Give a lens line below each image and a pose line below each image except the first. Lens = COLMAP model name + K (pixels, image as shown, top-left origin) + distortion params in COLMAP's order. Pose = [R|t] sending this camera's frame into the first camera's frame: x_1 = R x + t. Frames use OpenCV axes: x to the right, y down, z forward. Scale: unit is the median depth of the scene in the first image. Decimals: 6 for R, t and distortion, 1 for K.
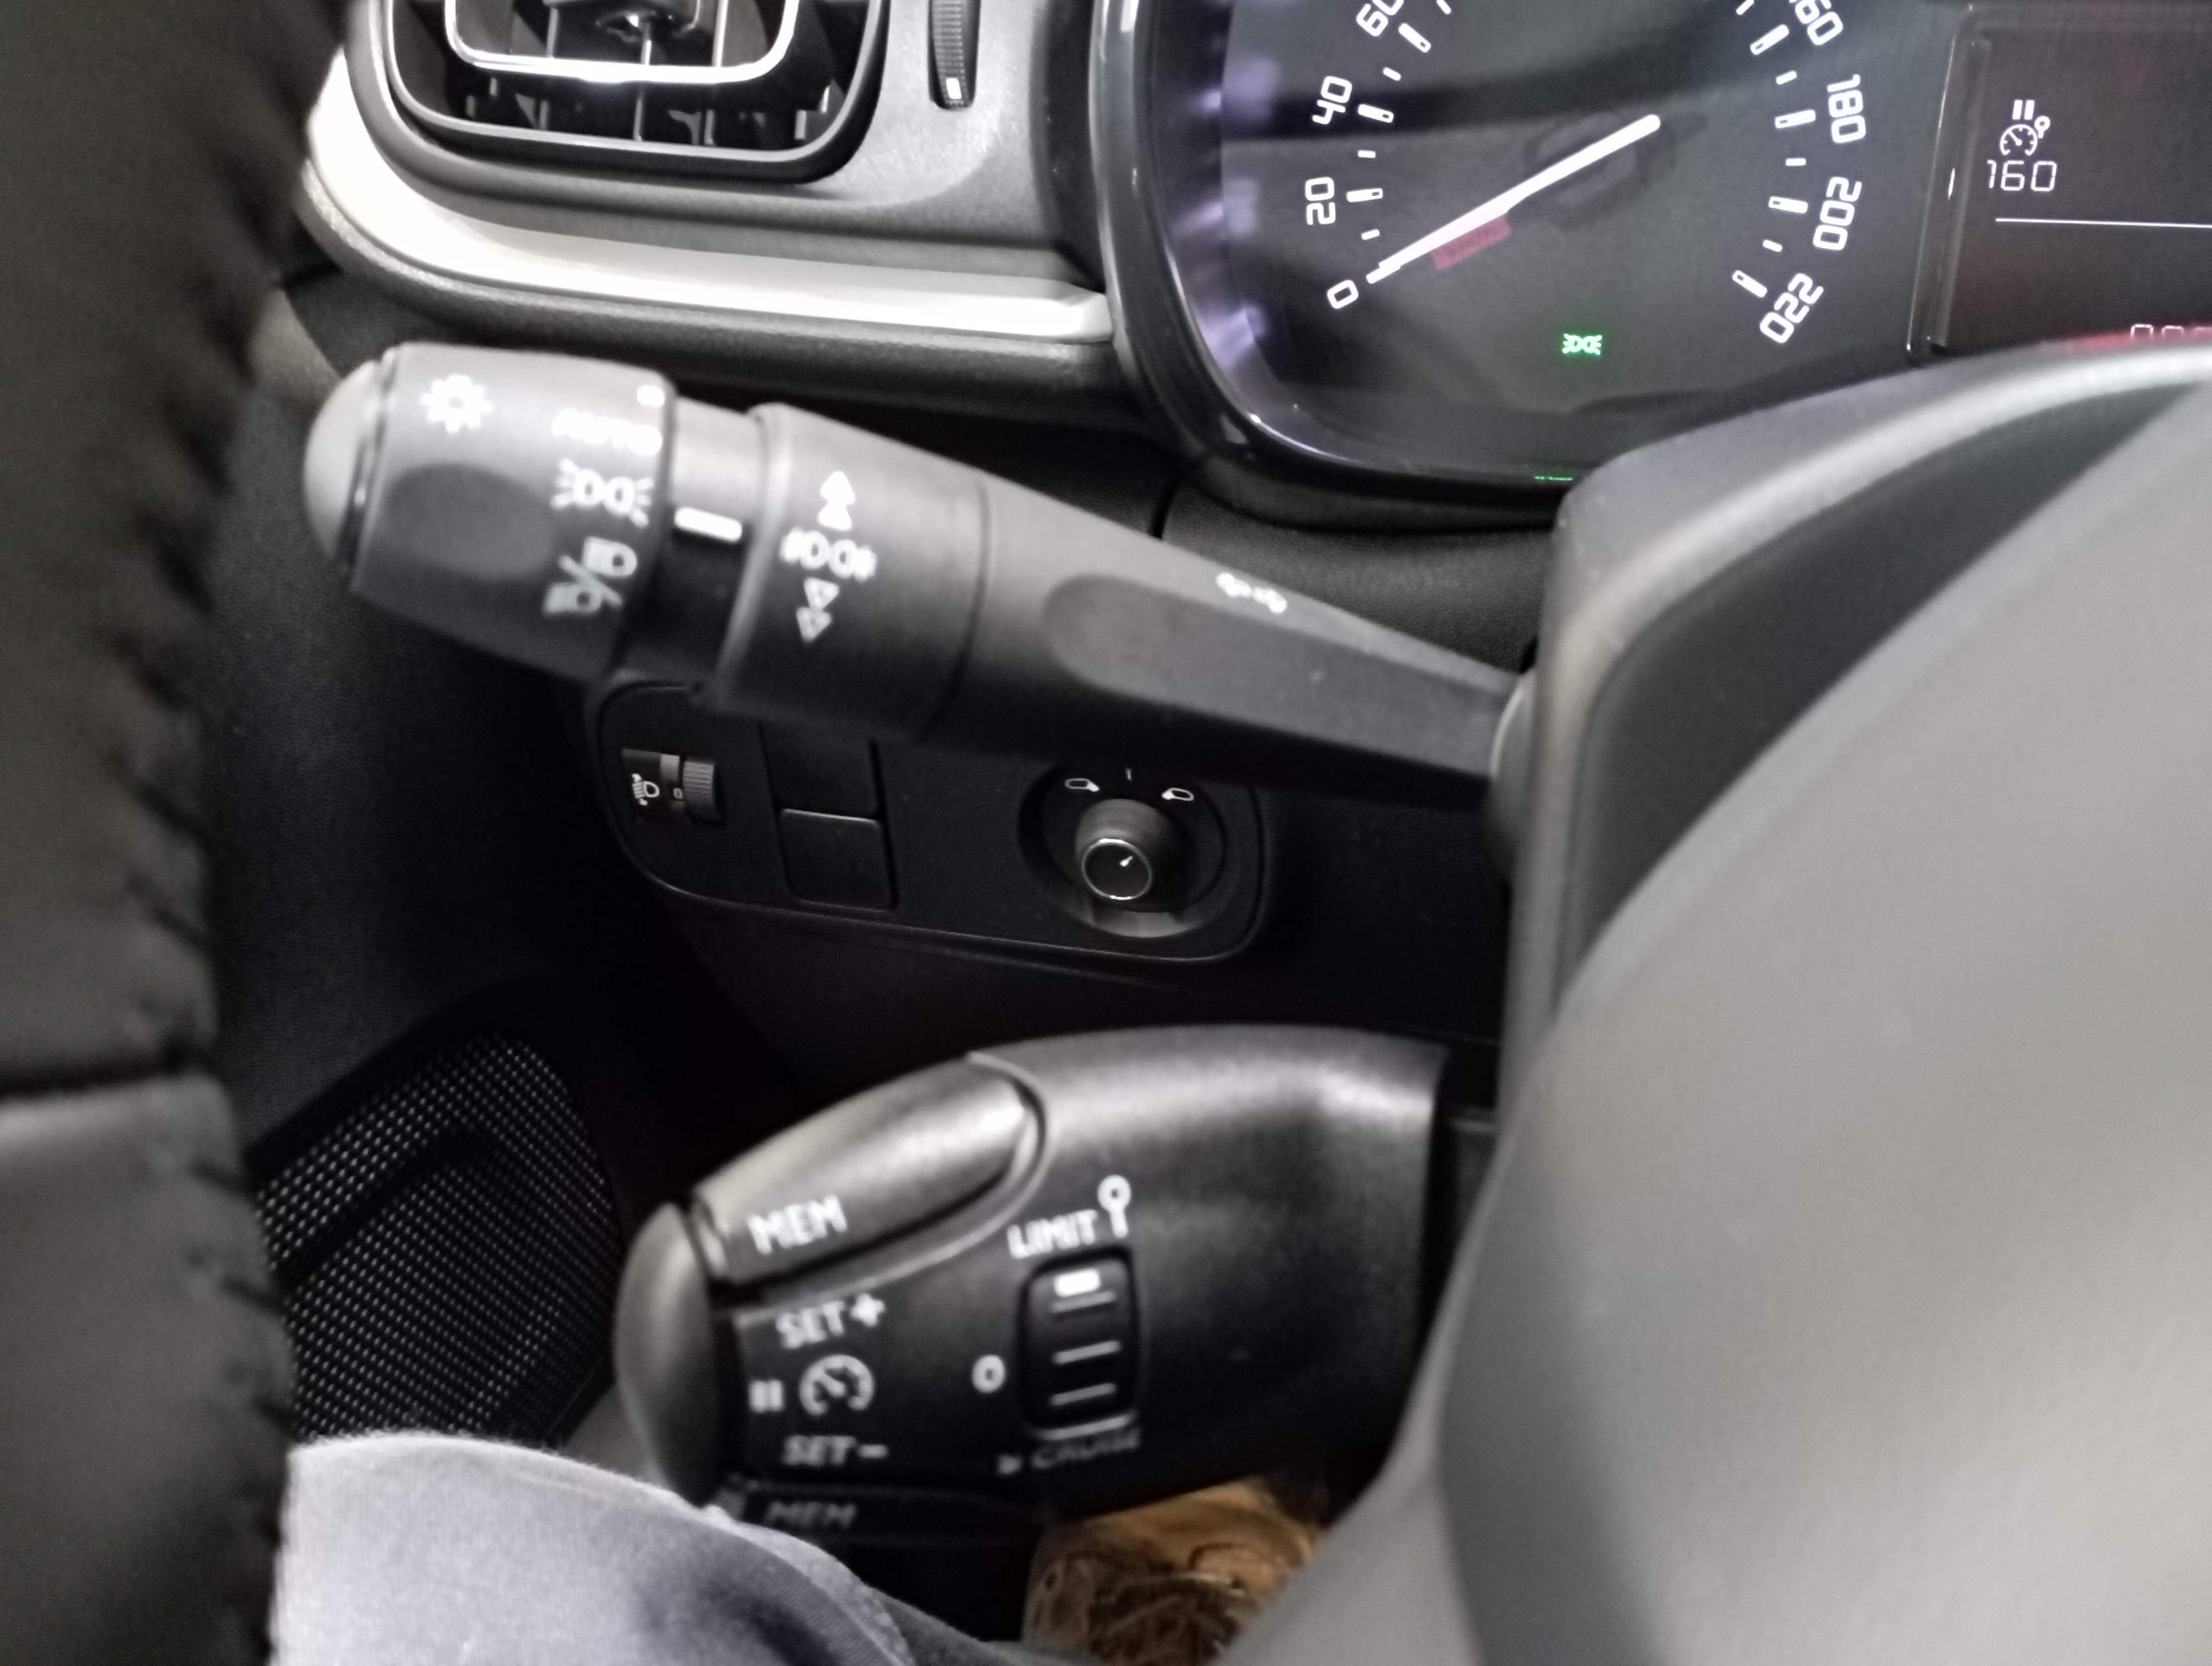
lens RADIAL K [[1934.4, 0, 1100.6], [0, 1934.4, 829.0], [0, 0, 1]] dist [0.088675, -0.093343]
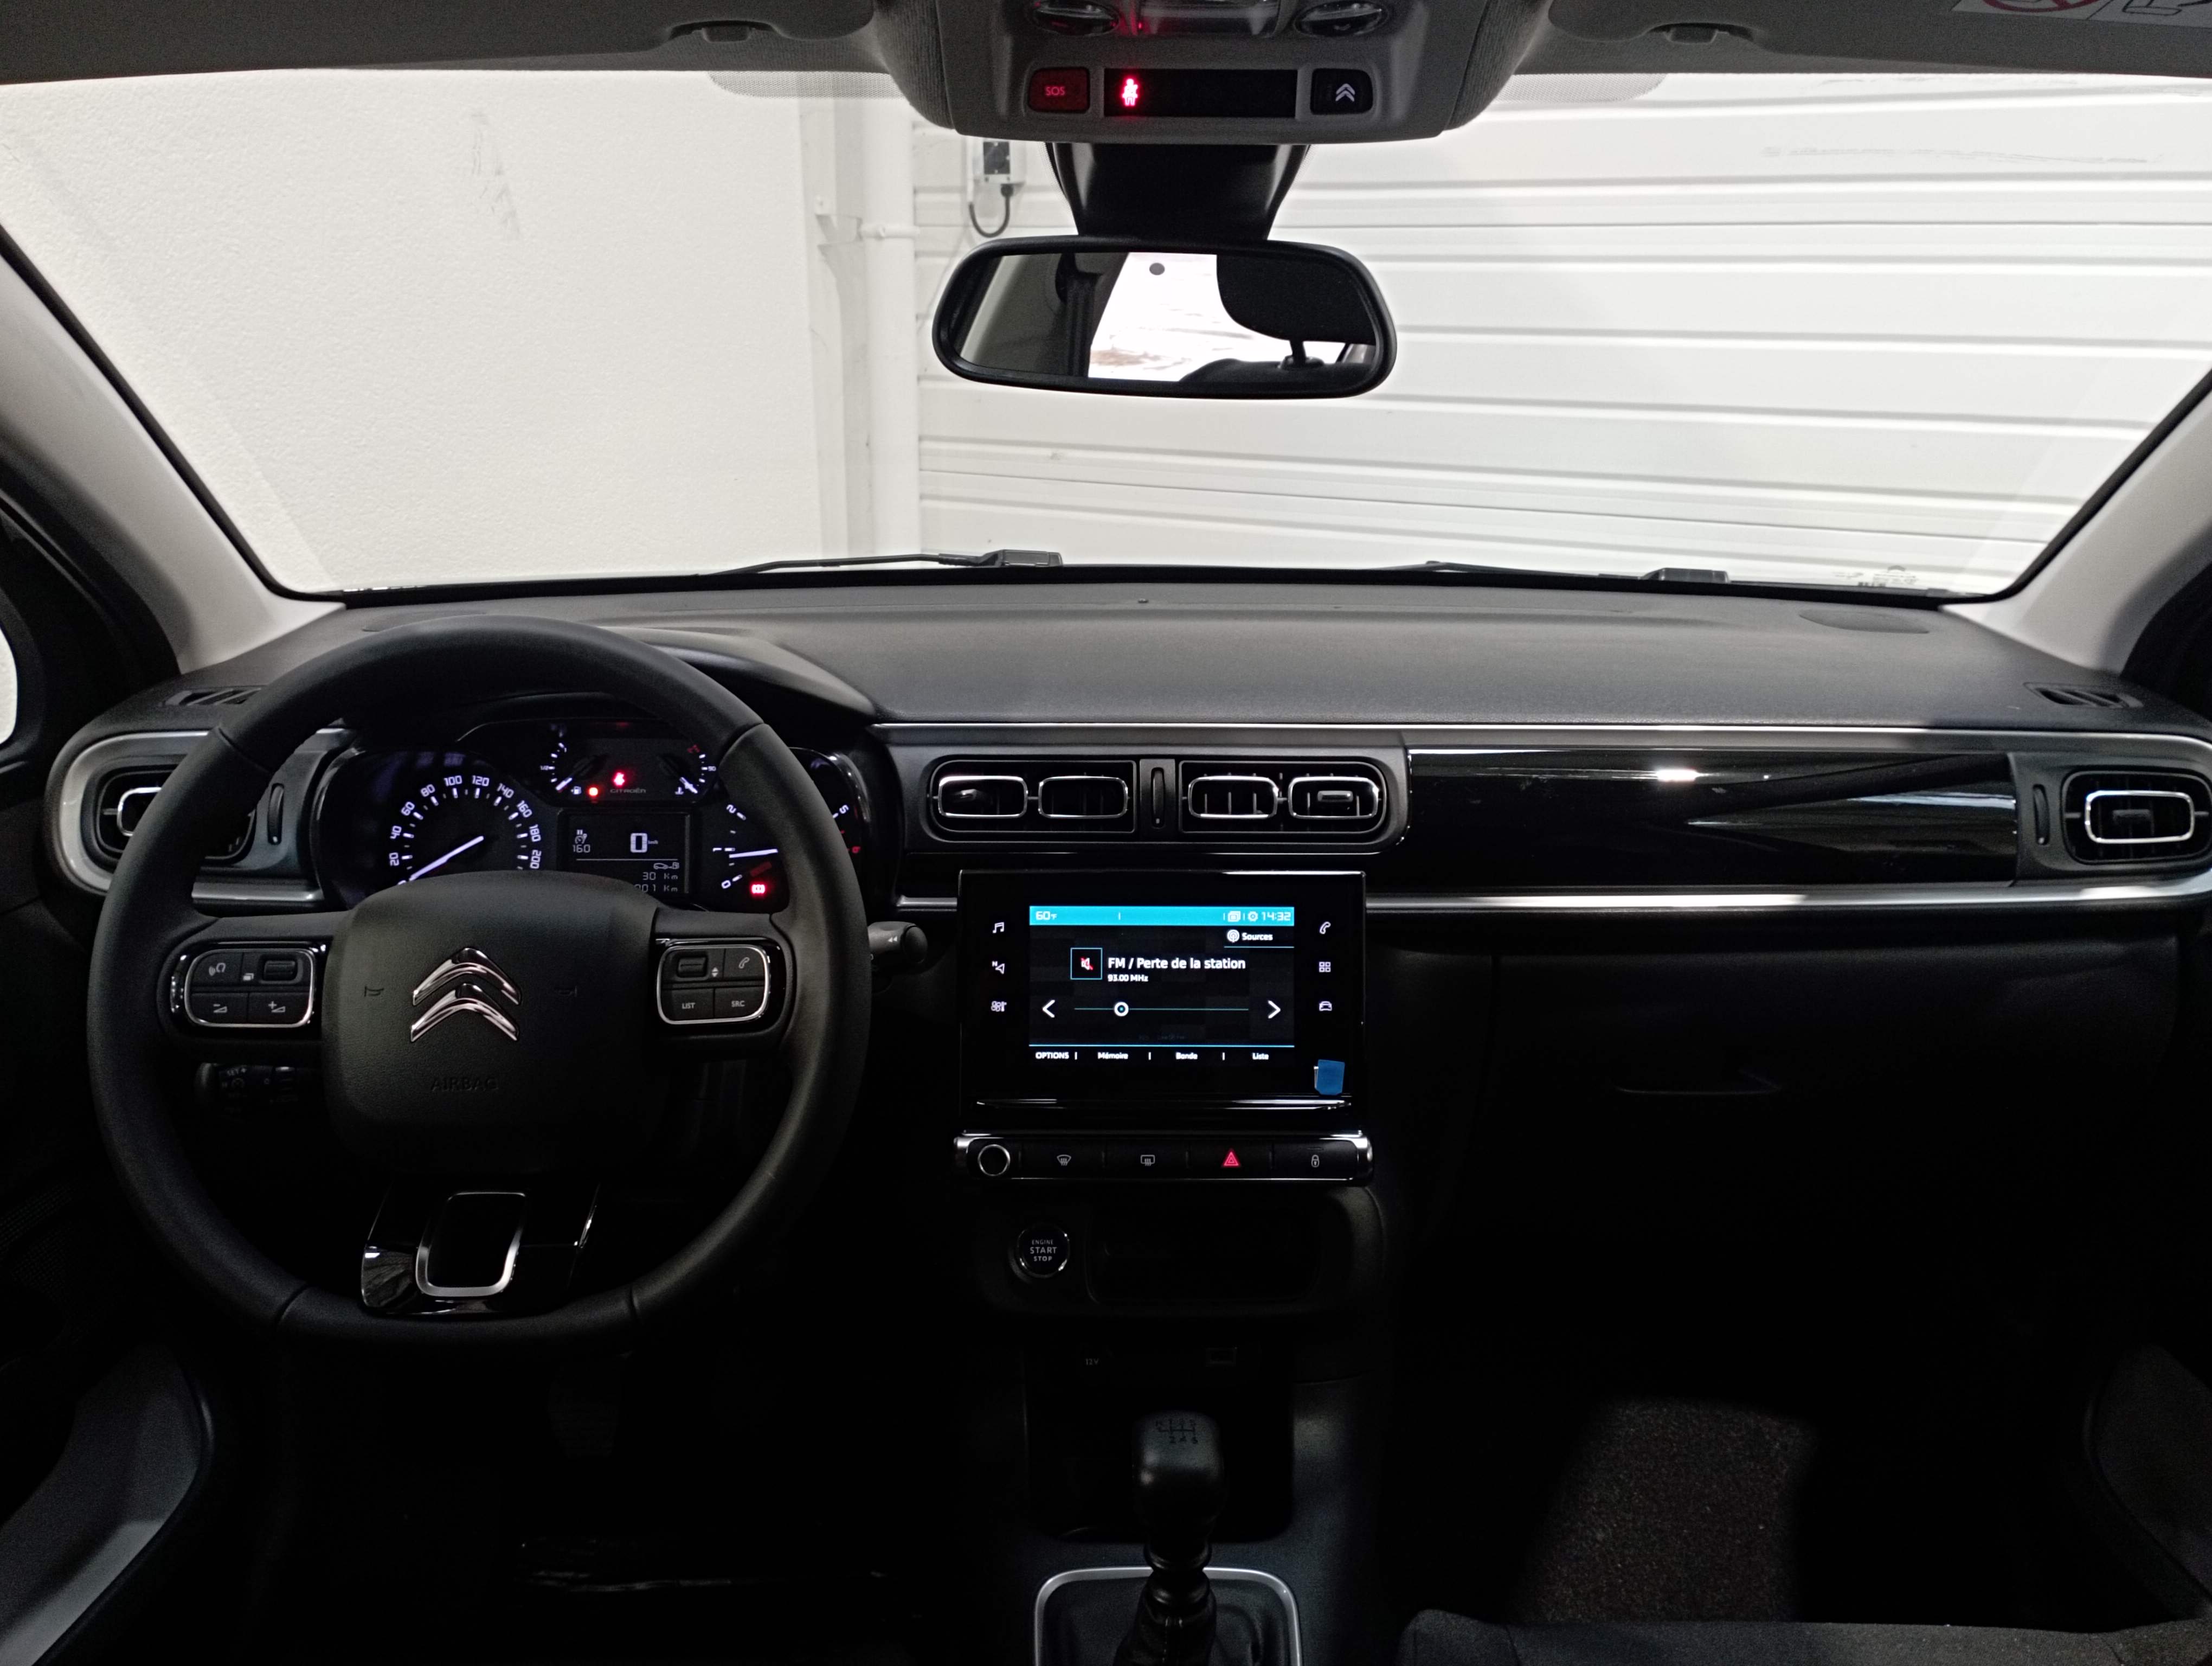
lens RADIAL K [[1934.4, 0, 1106.6], [0, 1934.4, 837.5], [0, 0, 1]] dist [0.088675, -0.093343]
pose [[0.961288, -0.042669, 0.272222, 0.414548], [0.110606, 0.964604, -0.239385, 0.661226], [-0.252372, 0.260228, 0.931982, -2.766526]]
